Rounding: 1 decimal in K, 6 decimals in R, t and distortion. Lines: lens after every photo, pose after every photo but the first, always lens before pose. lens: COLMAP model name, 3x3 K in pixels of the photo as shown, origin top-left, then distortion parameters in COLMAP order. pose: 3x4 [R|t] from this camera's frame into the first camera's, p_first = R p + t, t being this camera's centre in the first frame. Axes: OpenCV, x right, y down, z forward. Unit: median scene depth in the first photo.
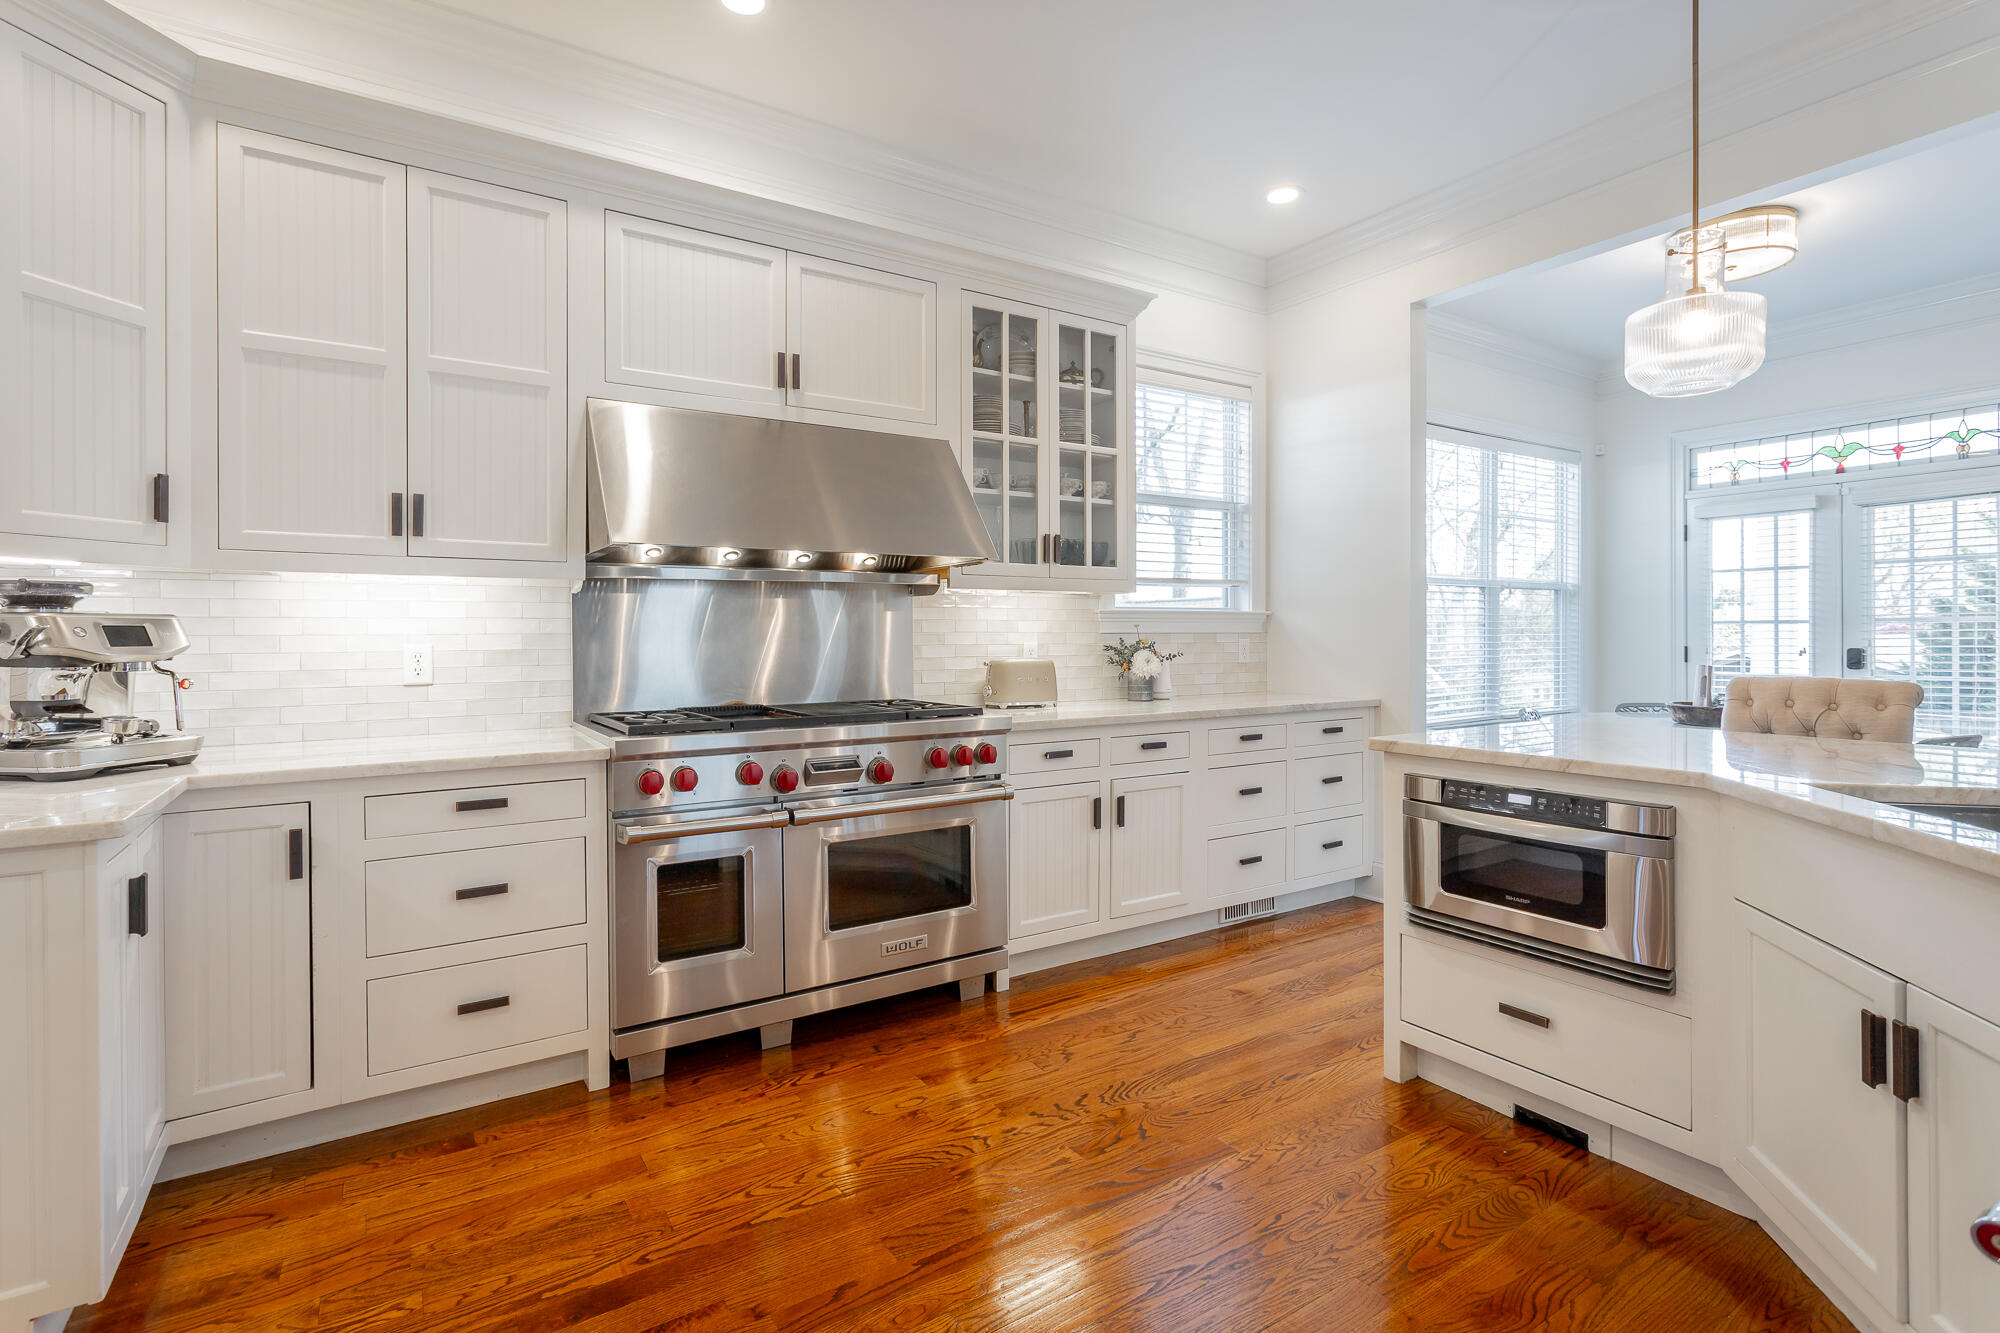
lens RADIAL K [[941.9, 0, 993.2], [0, 941.9, 639.4], [0, 0, 1]] dist [-0.001599, 0.000323]
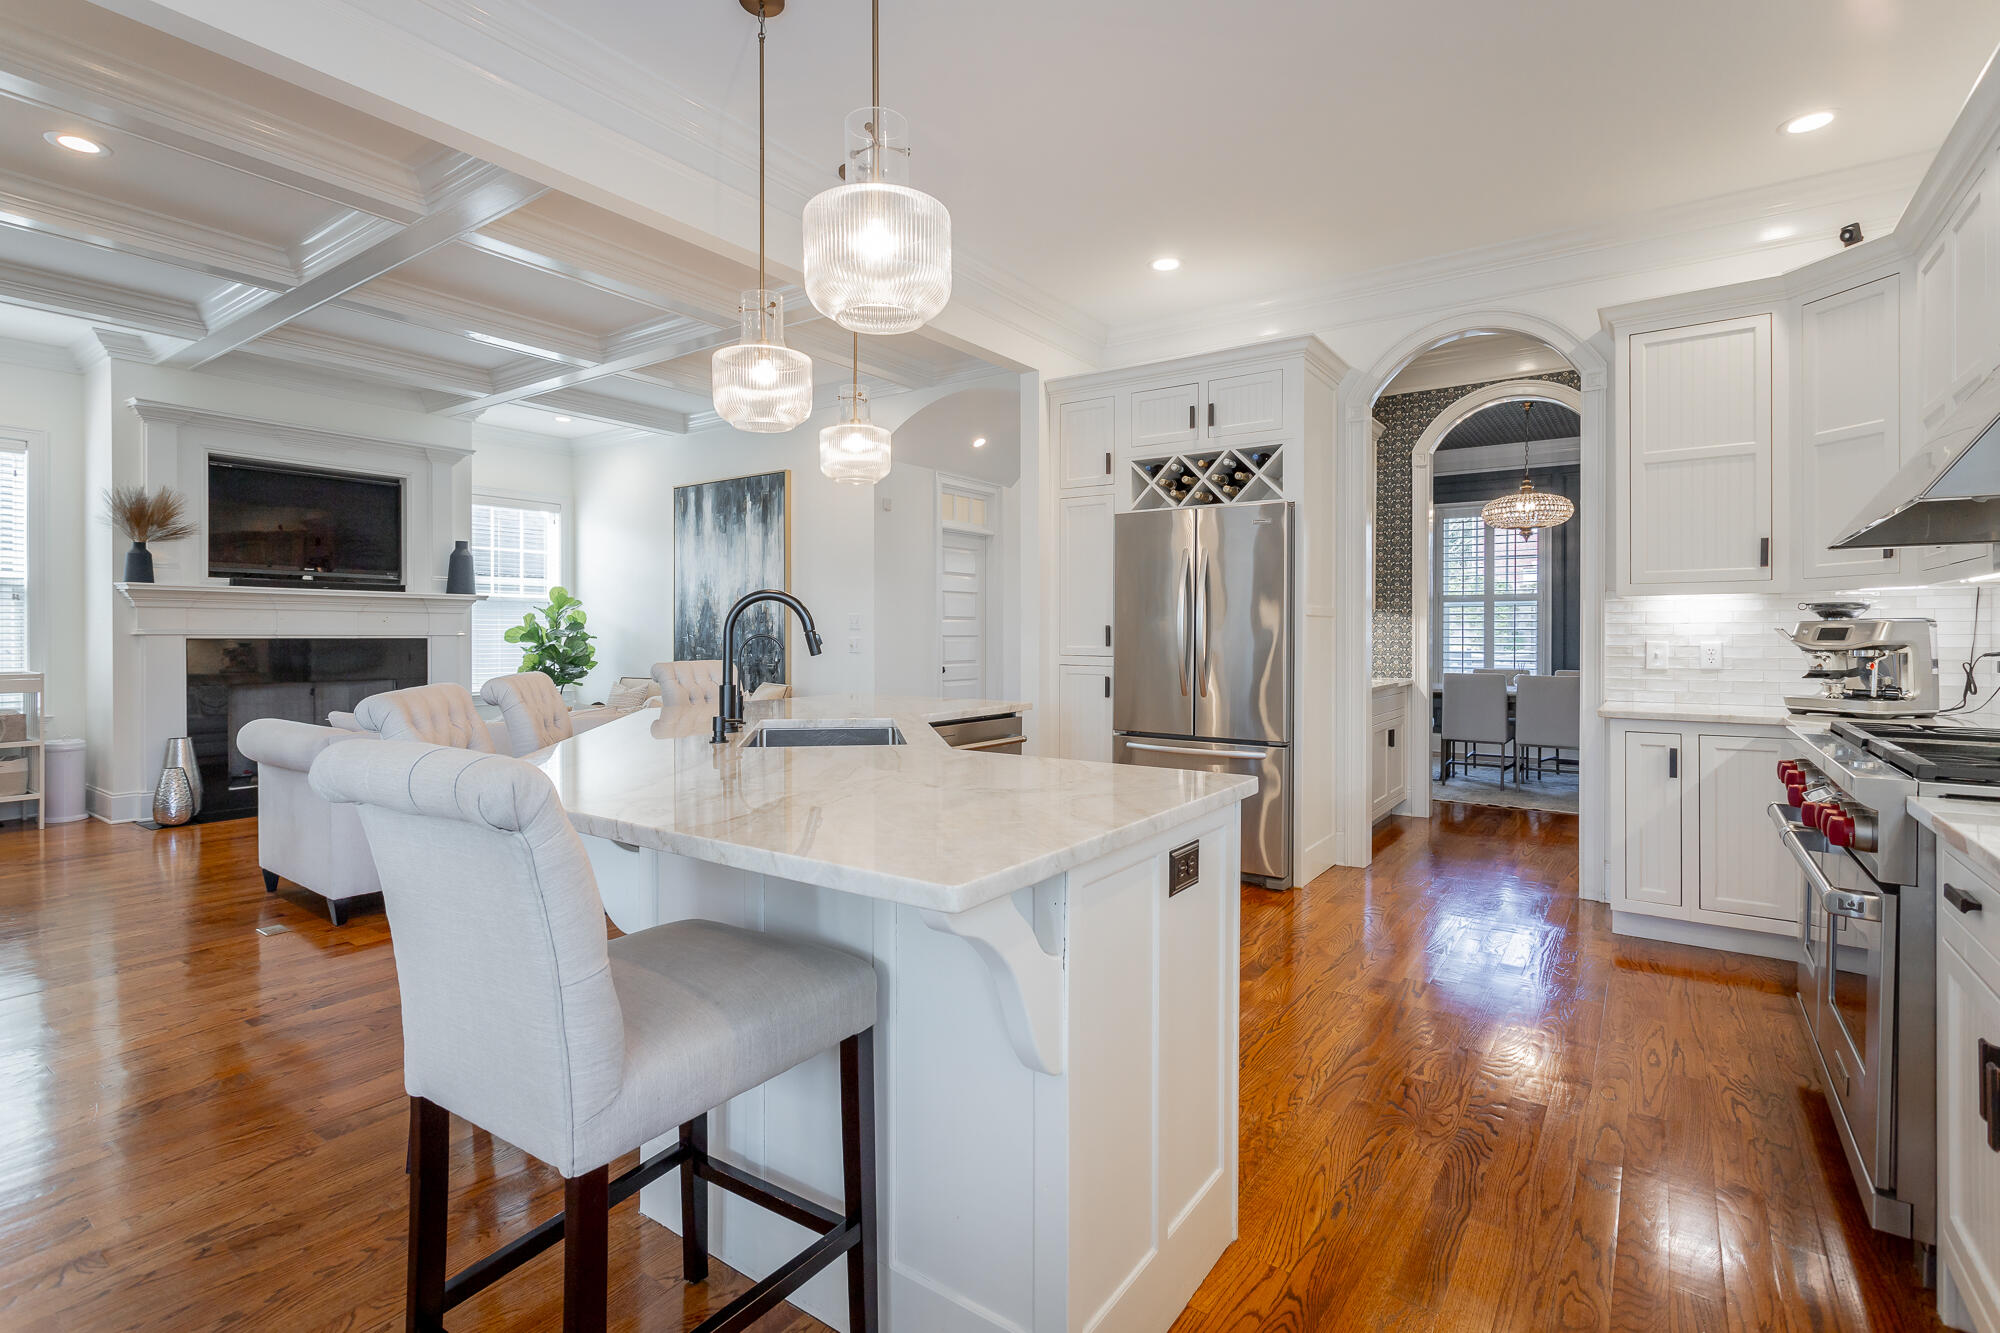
lens RADIAL K [[939.8, 0, 997.3], [0, 939.8, 634.4], [0, 0, 1]] dist [-0.000886, -0.000107]
pose [[-0.926253, 0.000094, -0.376902, 0.722945], [-0.001698, 0.999989, 0.004423, -0.005270], [0.376898, 0.004736, -0.926243, 1.344771]]
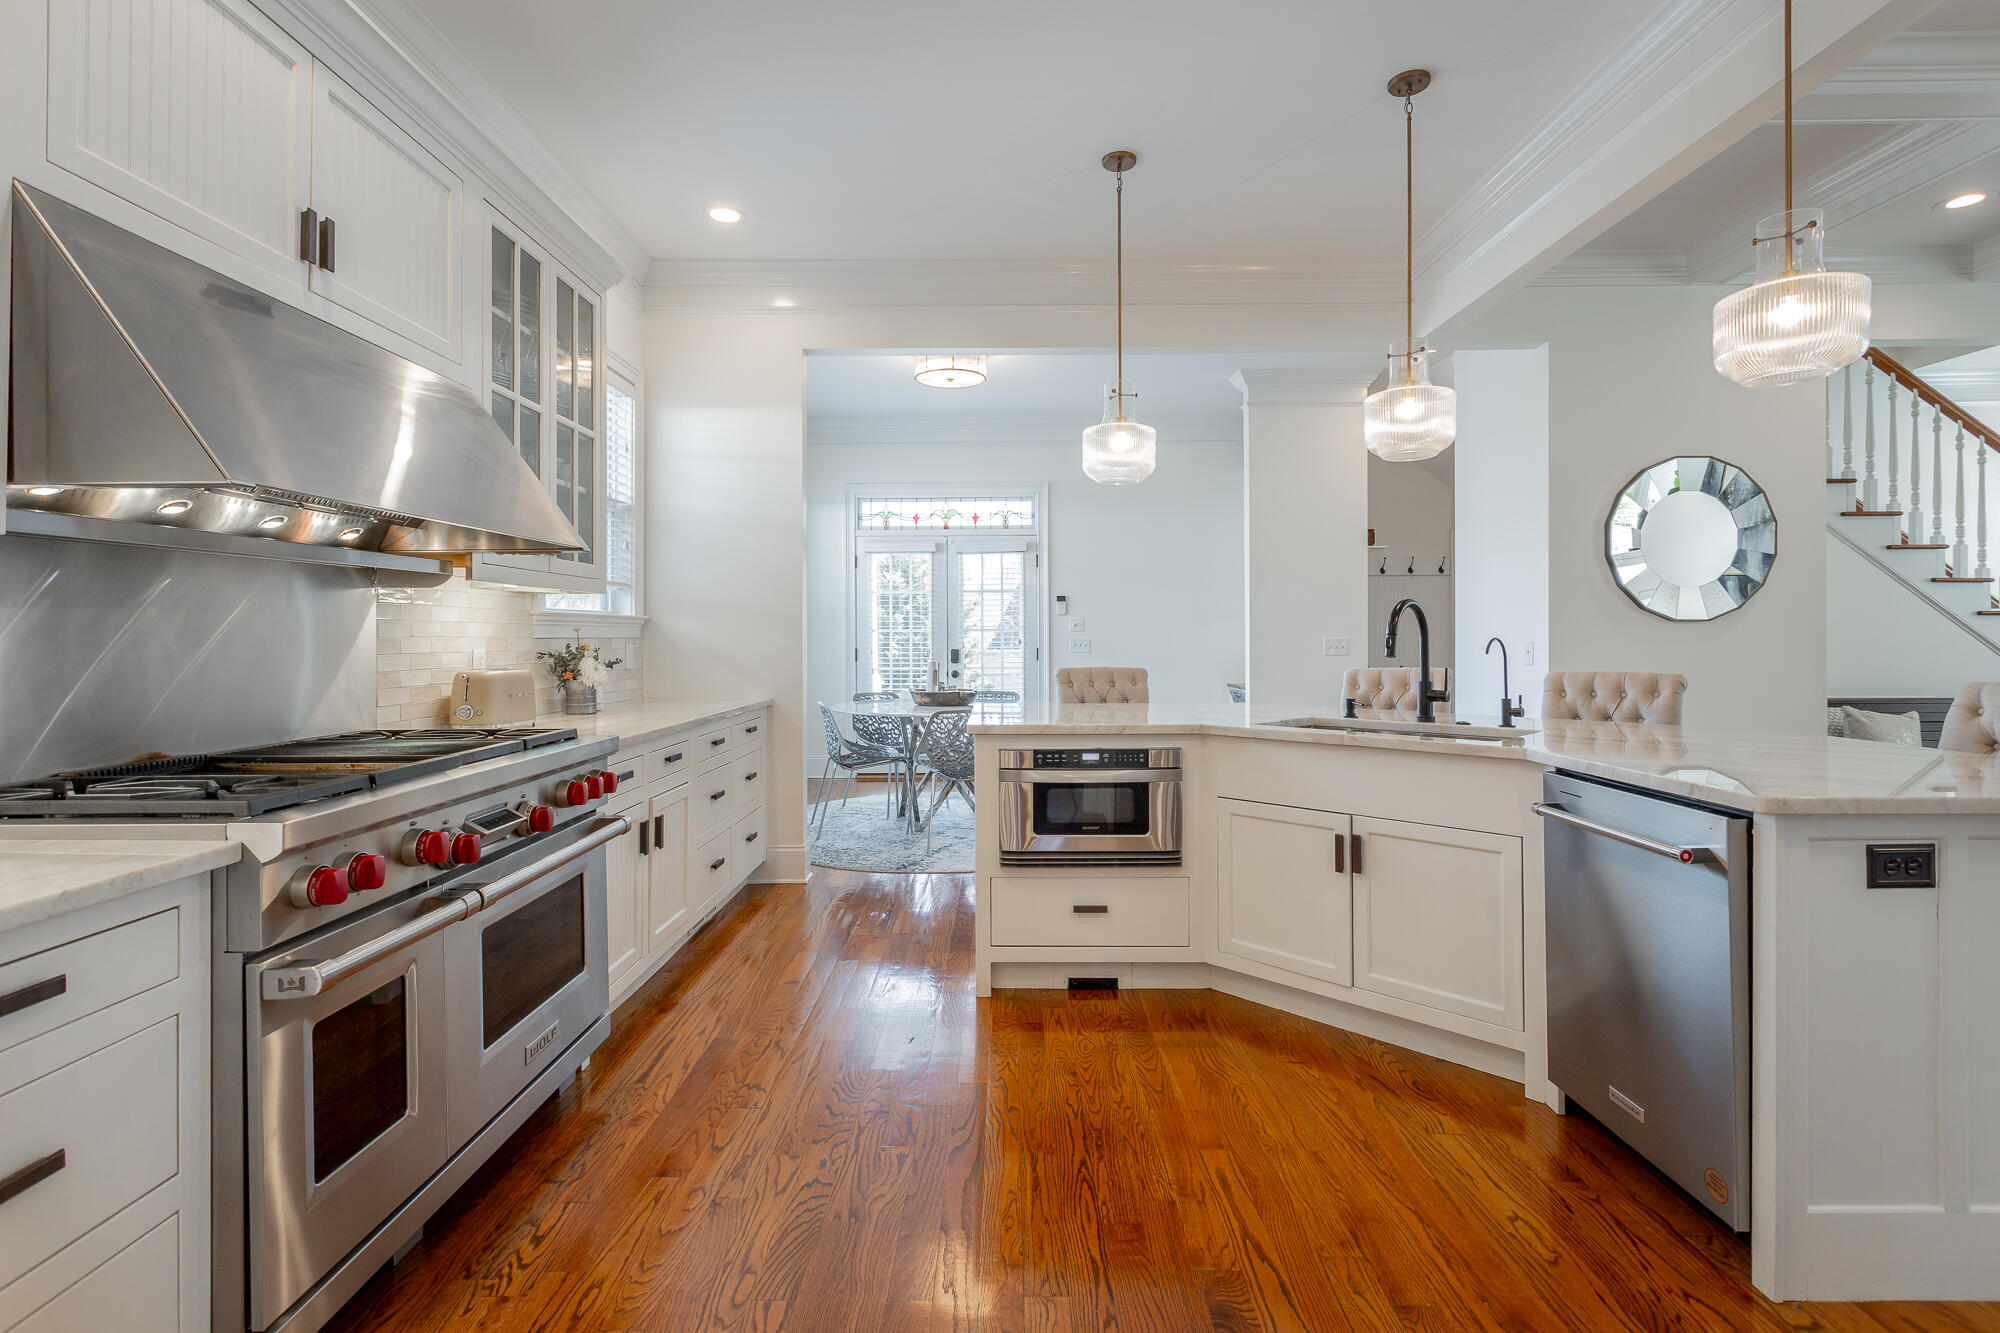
lens RADIAL K [[939.8, 0, 997.3], [0, 939.8, 634.4], [0, 0, 1]] dist [-0.000886, -0.000107]
pose [[0.546209, 0.004595, 0.837636, -0.512438], [0.003257, 0.999966, -0.007610, -0.003053], [-0.837642, 0.006884, 0.546176, 0.249326]]
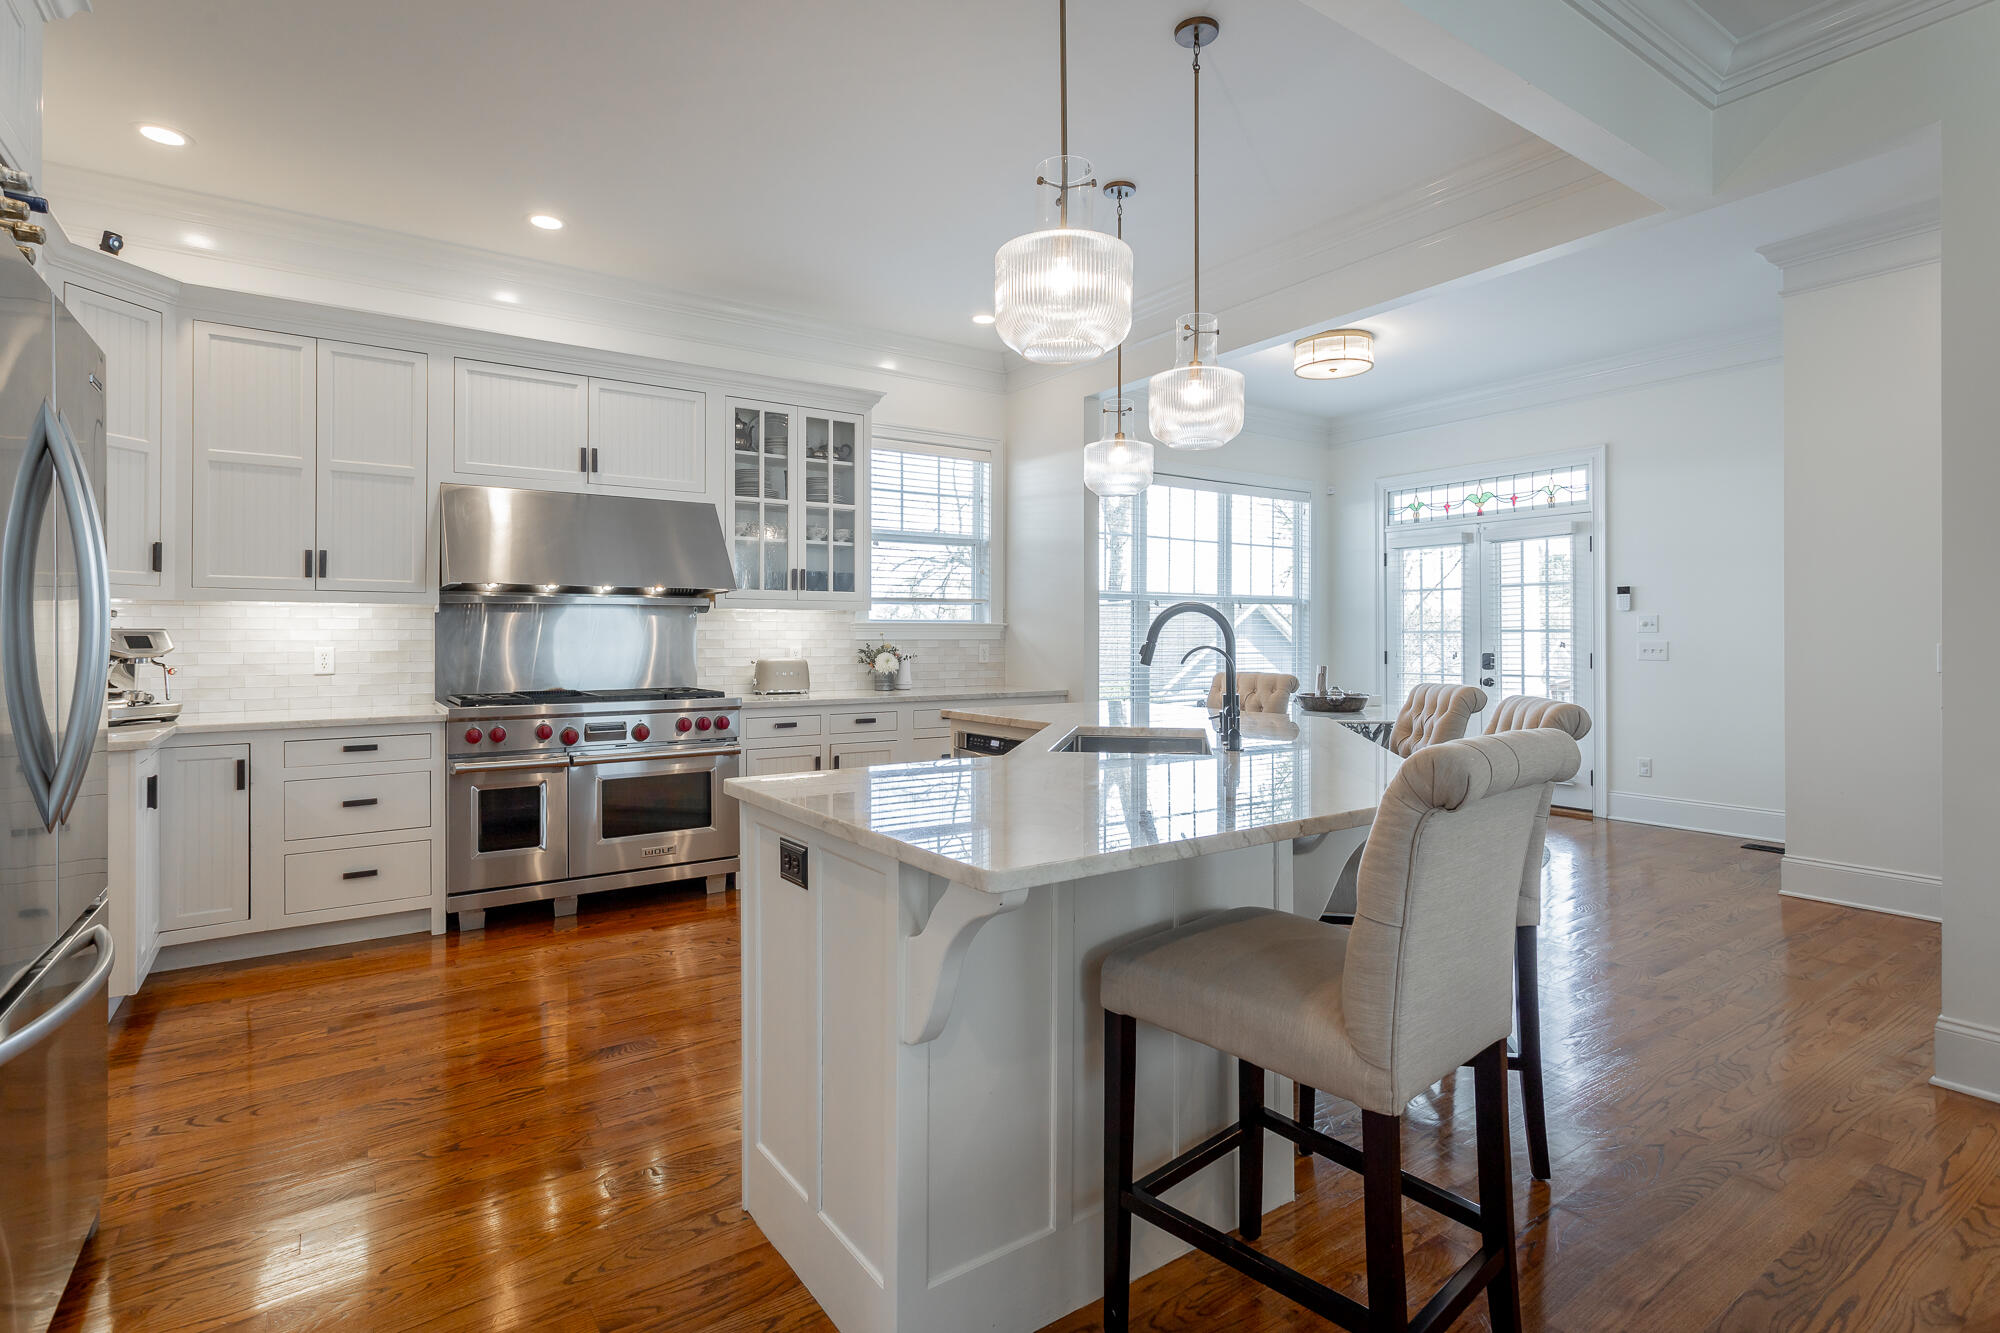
lens RADIAL K [[961.0, 0, 994.4], [0, 961.0, 634.6], [0, 0, 1]] dist [-0.001005, 0.000754]
pose [[0.999404, 0.003721, 0.034313, 0.363539], [-0.003478, 0.999969, -0.007131, -0.006858], [-0.034339, 0.007008, 0.999386, -0.509996]]
